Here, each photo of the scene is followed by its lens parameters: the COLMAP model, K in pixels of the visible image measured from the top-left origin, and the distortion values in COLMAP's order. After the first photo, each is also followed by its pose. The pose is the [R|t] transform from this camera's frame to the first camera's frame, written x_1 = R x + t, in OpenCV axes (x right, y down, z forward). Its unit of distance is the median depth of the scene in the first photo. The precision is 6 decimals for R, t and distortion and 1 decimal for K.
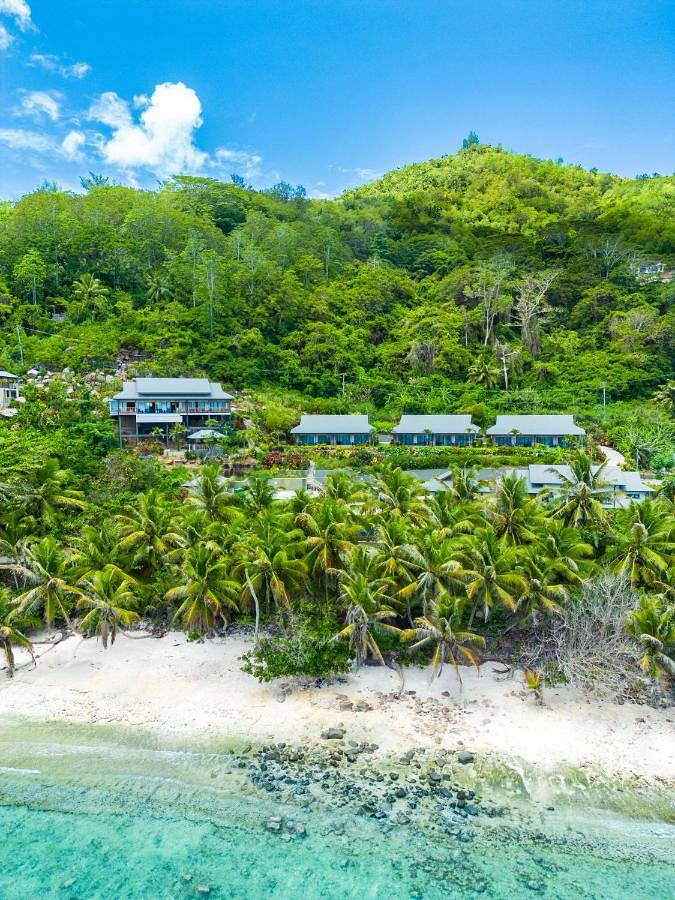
lens RADIAL K [[619.6, 0, 337.5], [0, 619.6, 450.0], [0, 0, 1]] dist [0.101272, -0.137792]
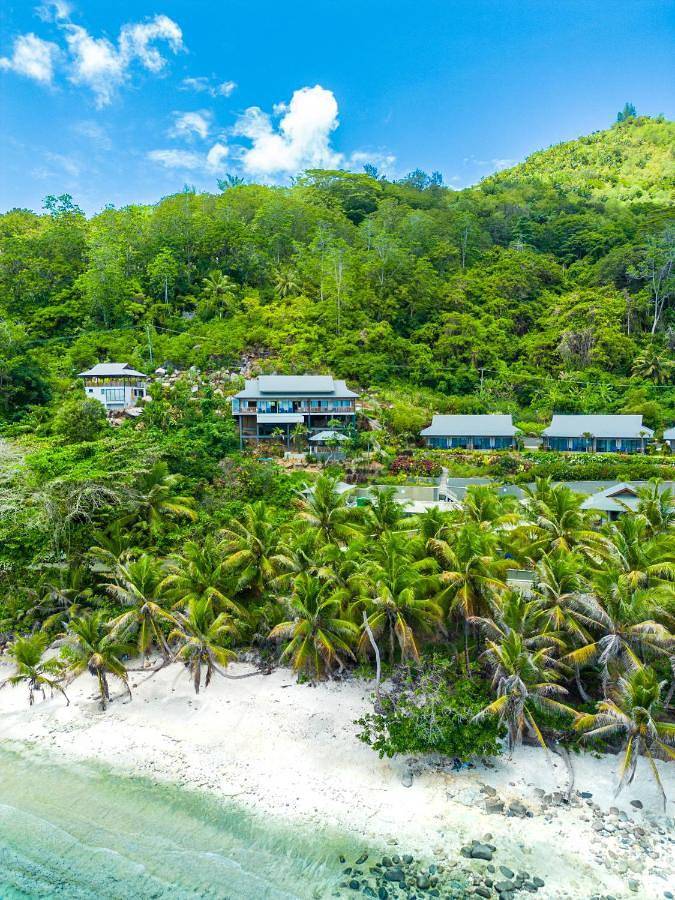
lens RADIAL K [[619.6, 0, 337.5], [0, 619.6, 450.0], [0, 0, 1]] dist [0.101272, -0.137792]
pose [[0.978702, 0.015499, -0.204699, -0.010039], [-0.015250, 0.999880, 0.002794, -0.006769], [0.204718, 0.000387, 0.978821, 0.102933]]
